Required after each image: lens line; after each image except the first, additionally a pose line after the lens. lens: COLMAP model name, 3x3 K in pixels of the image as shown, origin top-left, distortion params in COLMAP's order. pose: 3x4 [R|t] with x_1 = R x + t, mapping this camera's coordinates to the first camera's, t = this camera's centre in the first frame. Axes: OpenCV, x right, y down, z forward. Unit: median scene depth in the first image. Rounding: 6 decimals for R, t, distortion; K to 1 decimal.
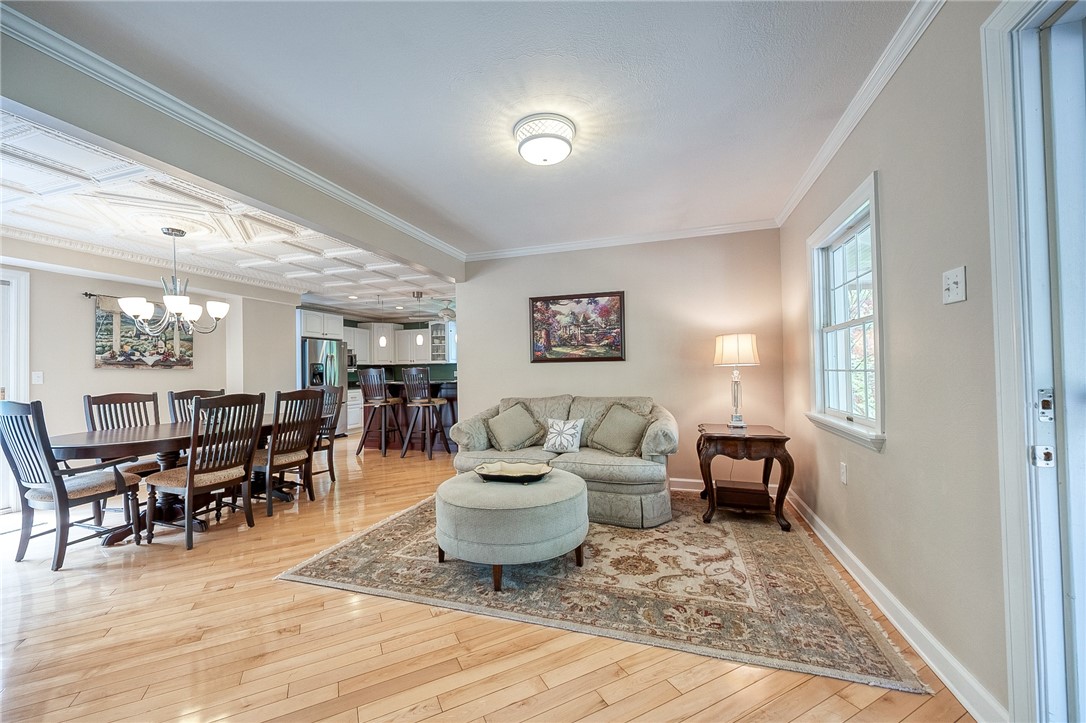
lens RADIAL K [[420.0, 0, 548.0], [0, 420.0, 362.5], [0, 0, 1]] dist [0.005893, -0.001193]
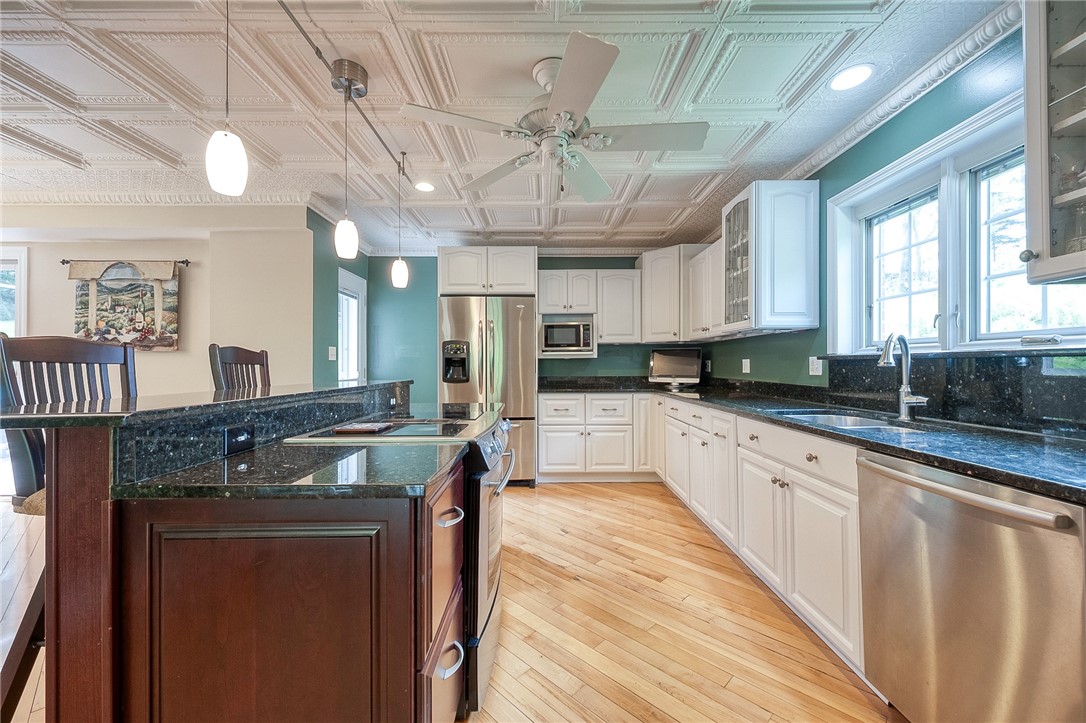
lens RADIAL K [[420.0, 0, 546.0], [0, 420.0, 361.8], [0, 0, 1]] dist [0.005893, -0.001193]
pose [[0.301004, 0.010530, -0.953565, -0.005354], [0.016688, 0.999728, 0.016308, 0.037204], [0.953477, -0.020822, 0.300747, 1.586367]]
